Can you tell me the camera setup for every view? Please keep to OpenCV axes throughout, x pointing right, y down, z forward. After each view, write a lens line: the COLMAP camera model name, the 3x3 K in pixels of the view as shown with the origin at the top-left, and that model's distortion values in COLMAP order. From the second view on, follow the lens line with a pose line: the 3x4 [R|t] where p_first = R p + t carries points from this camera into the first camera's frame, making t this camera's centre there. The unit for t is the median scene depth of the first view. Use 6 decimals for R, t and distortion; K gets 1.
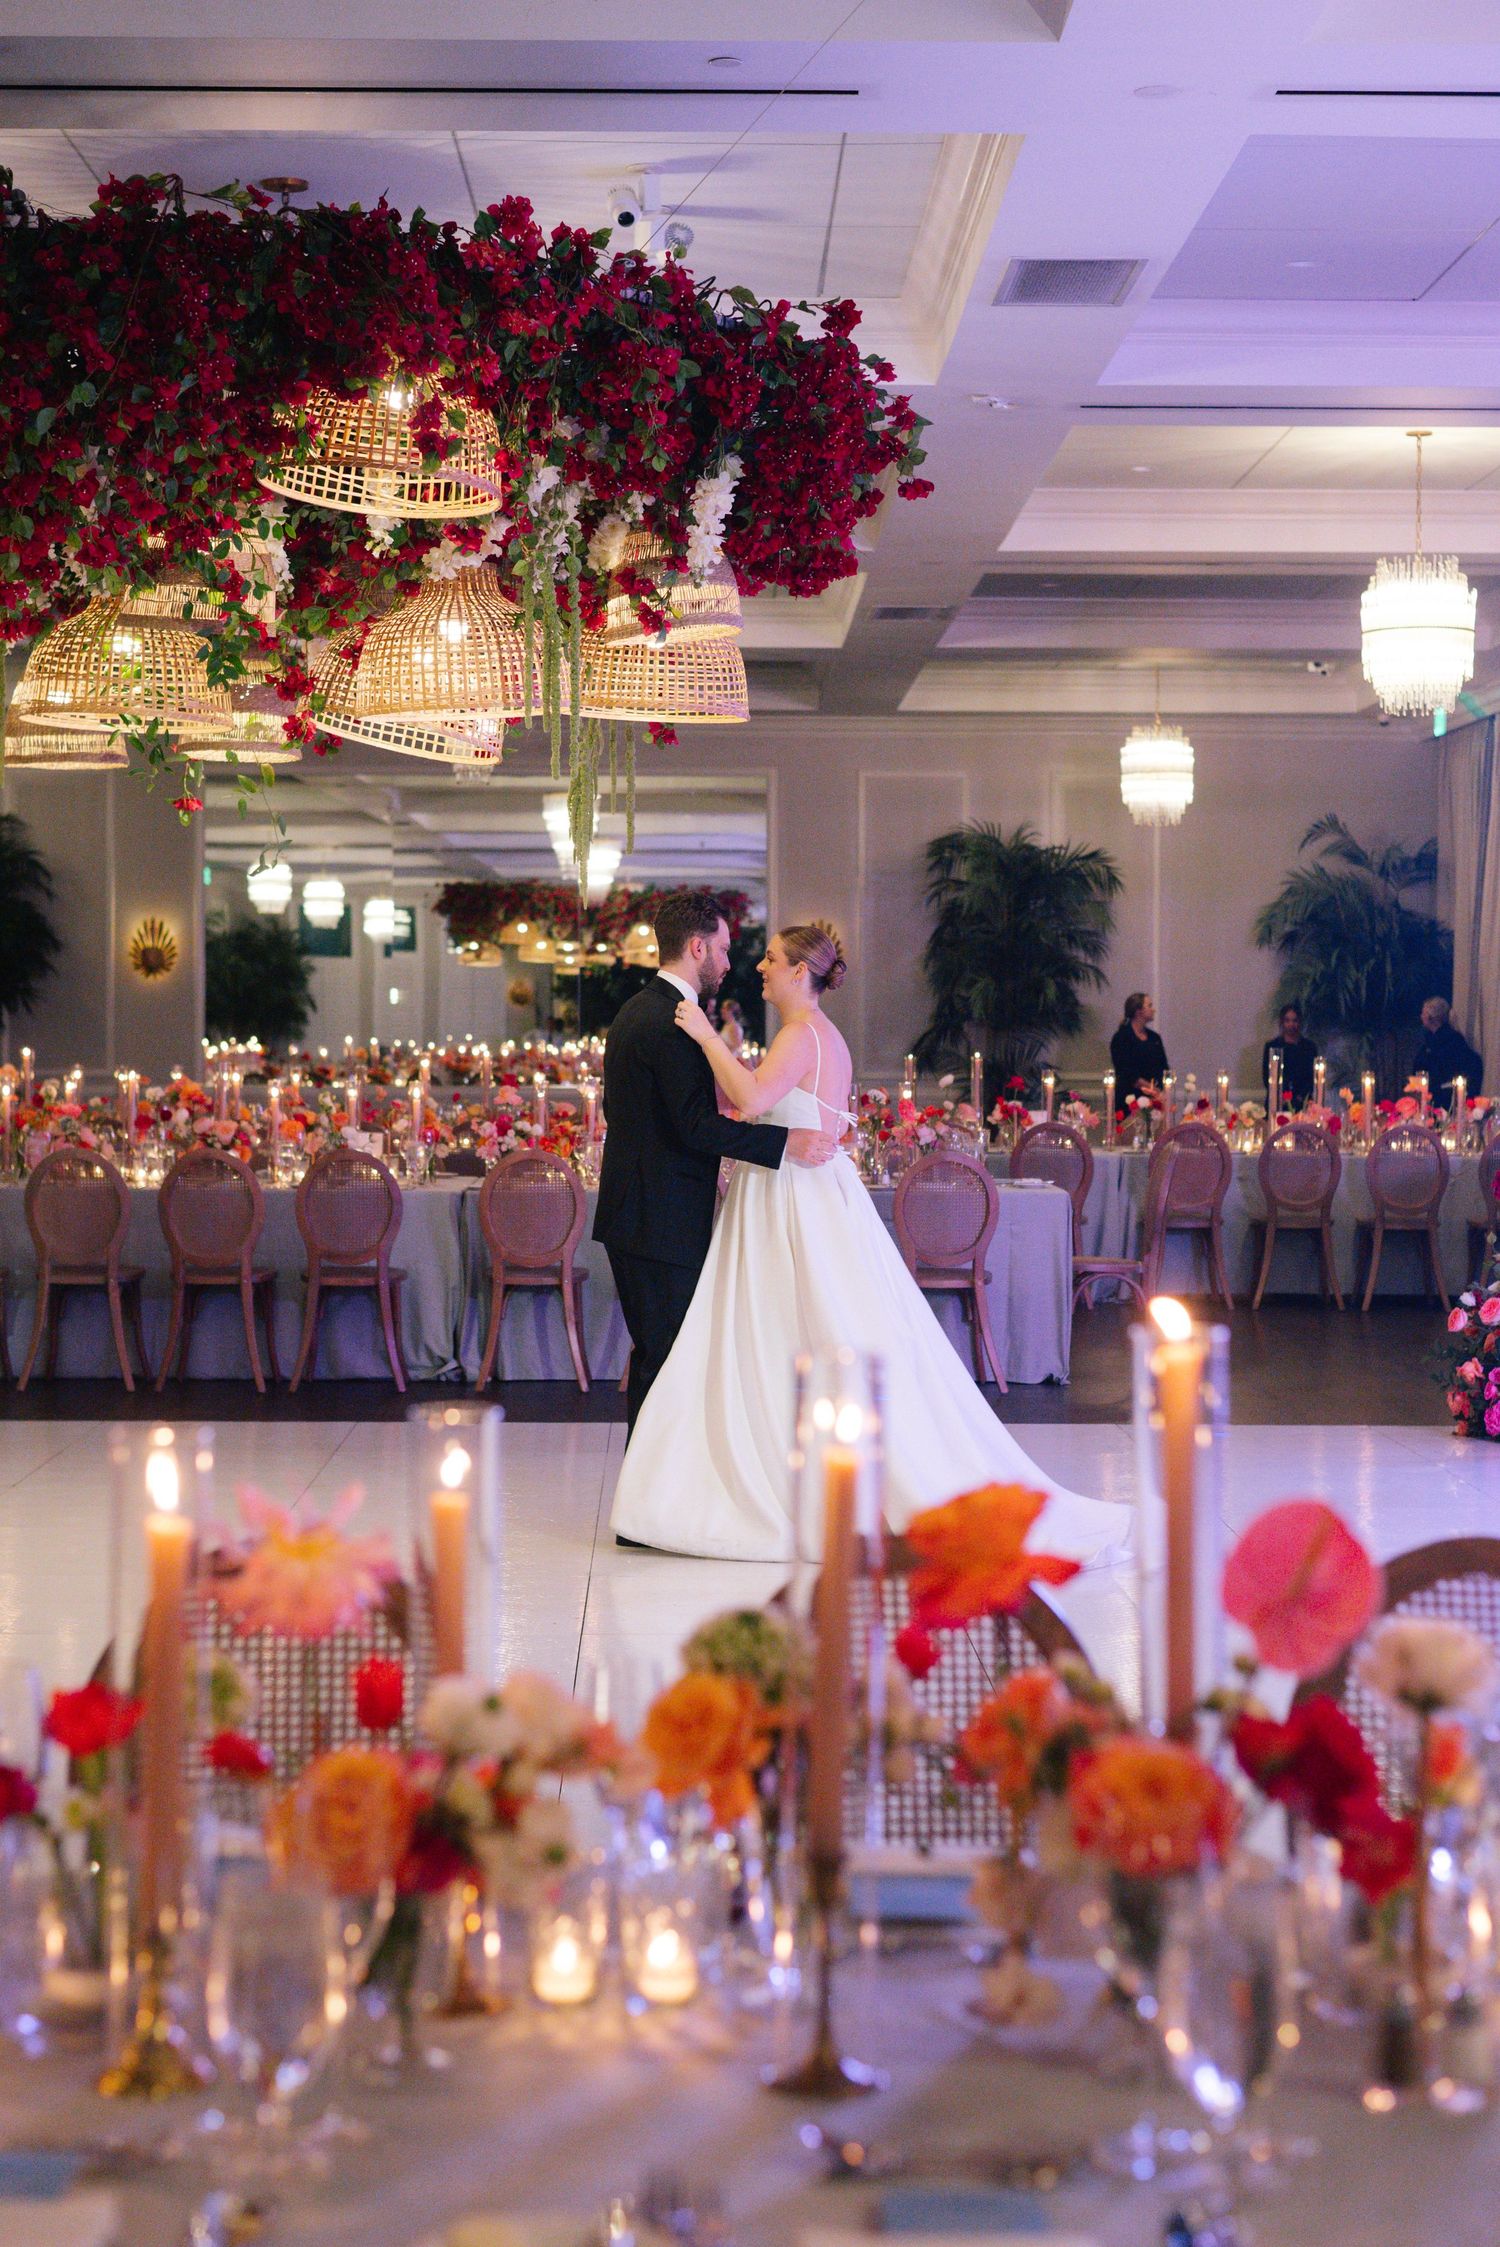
lens RADIAL K [[3657.5, 0, 749.0], [0, 3657.5, 1123.8], [0, 0, 1]] dist [0.011821, 0.000000]
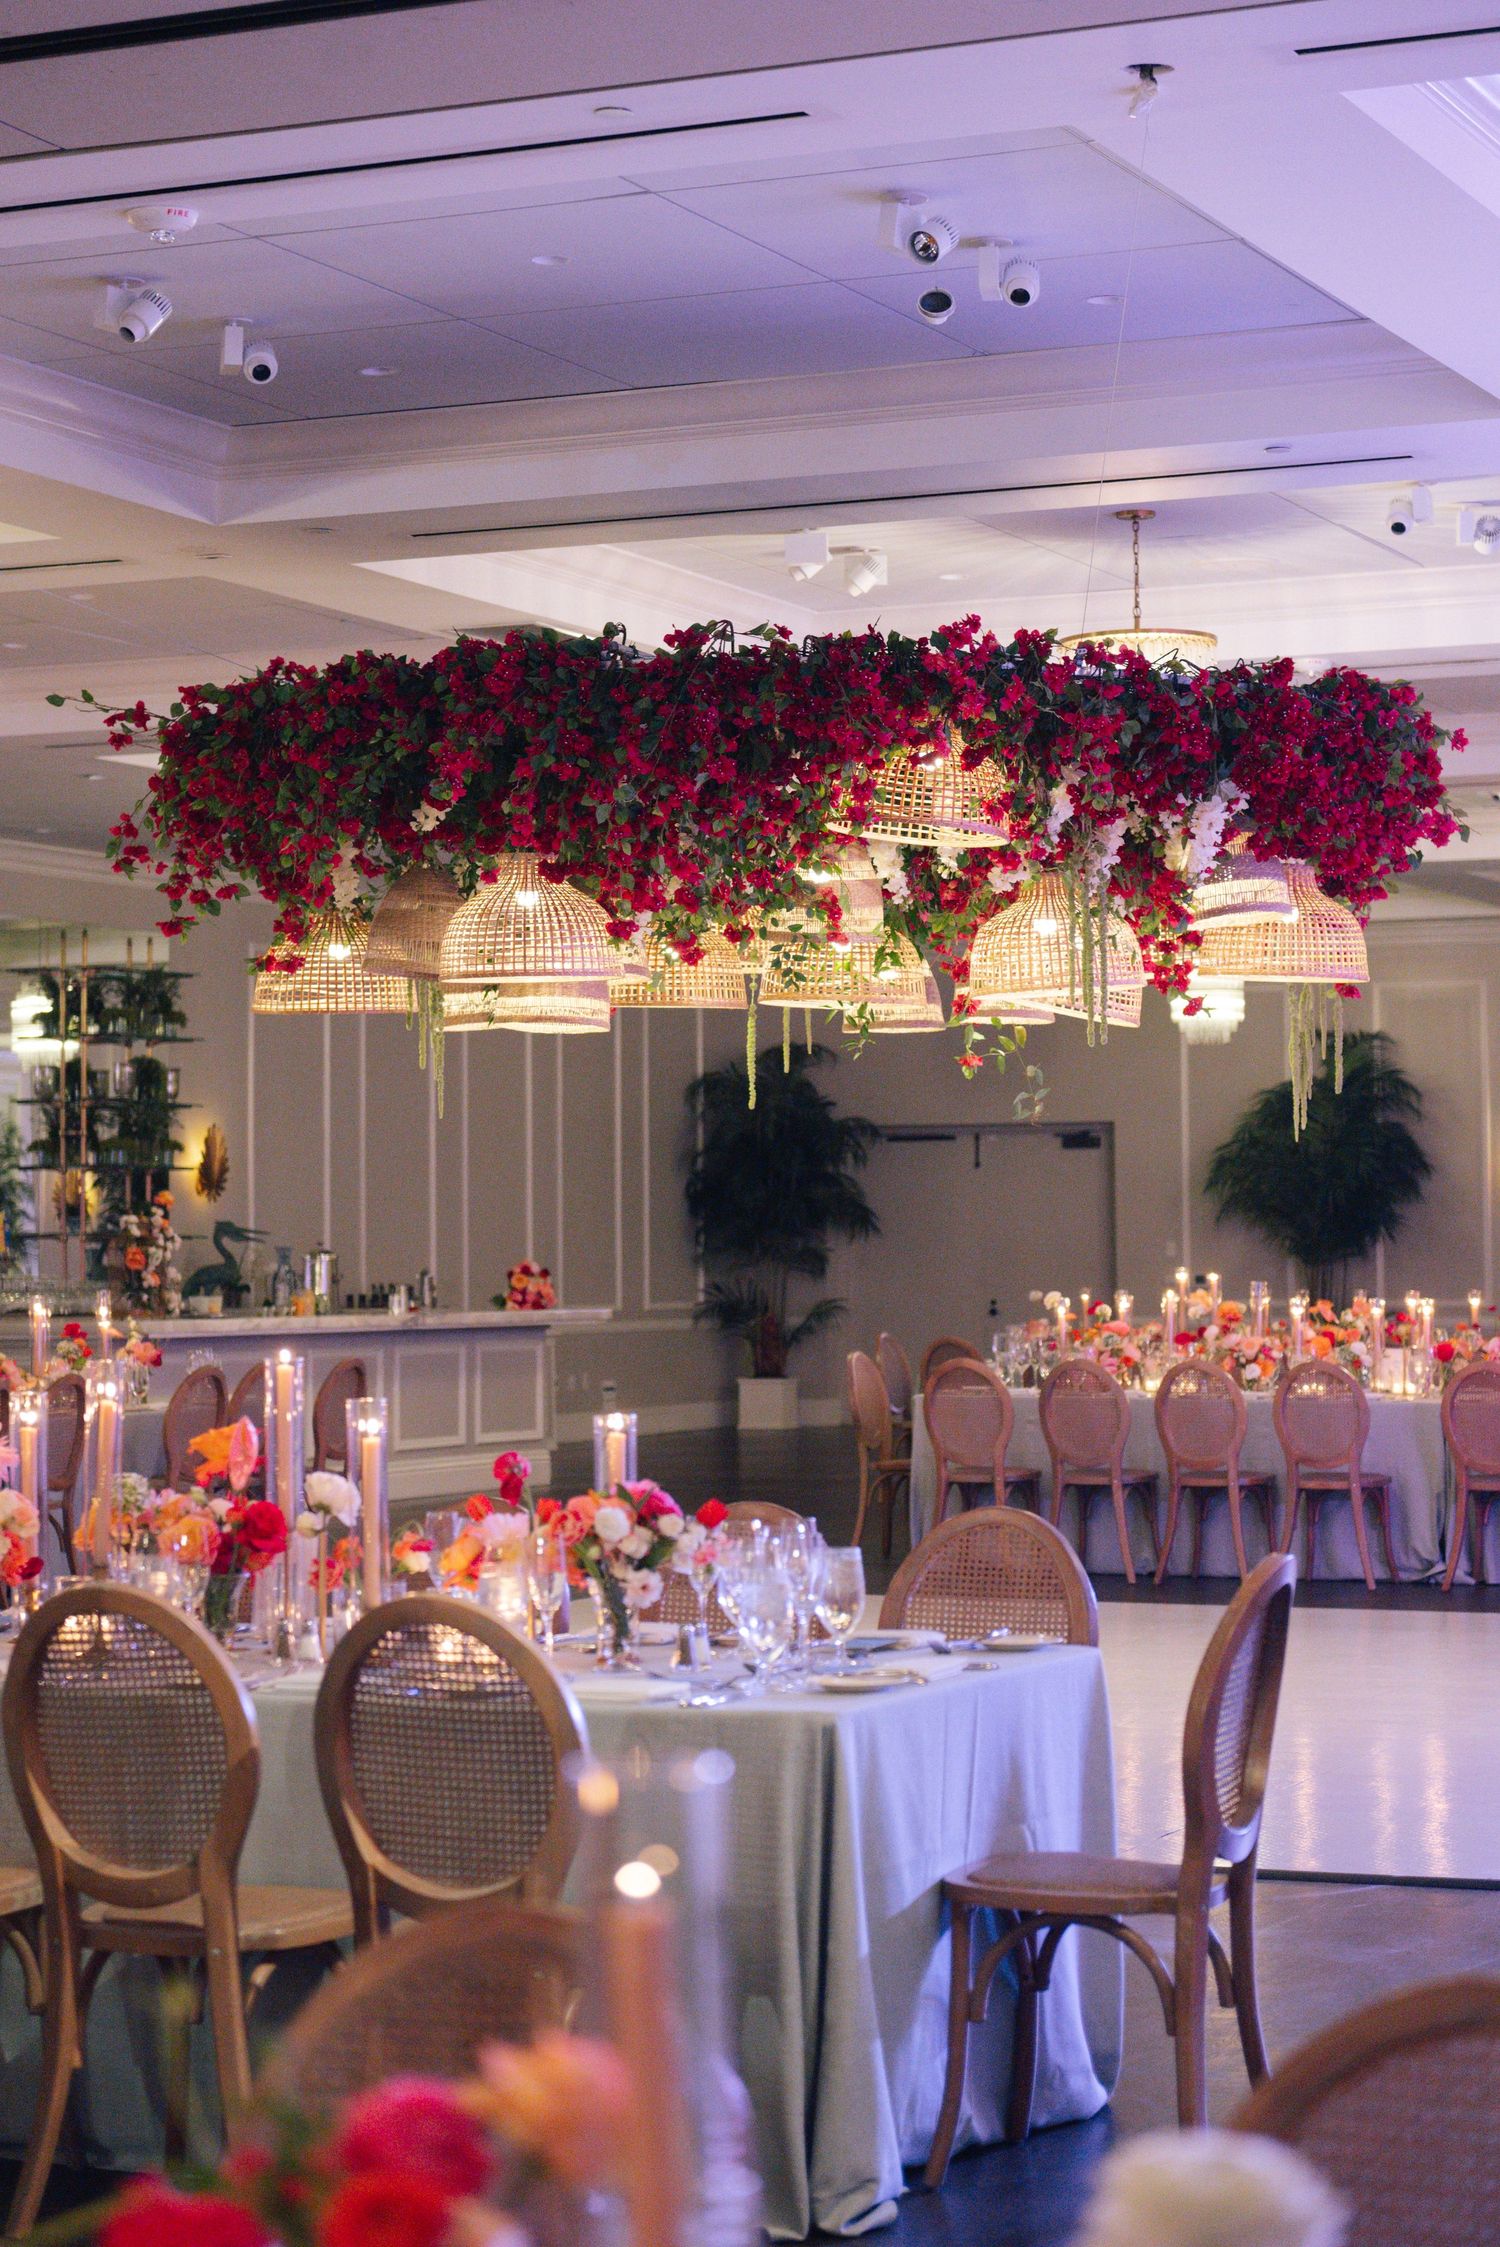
lens RADIAL K [[4459.0, 0, 750.6], [0, 4459.0, 1123.2], [0, 0, 1]] dist [-0.075938, 0.000000]
pose [[0.910491, -0.021783, -0.412955, 0.277521], [-0.002015, 0.998366, -0.057107, 0.012060], [0.413524, 0.052828, 0.908959, -0.258837]]
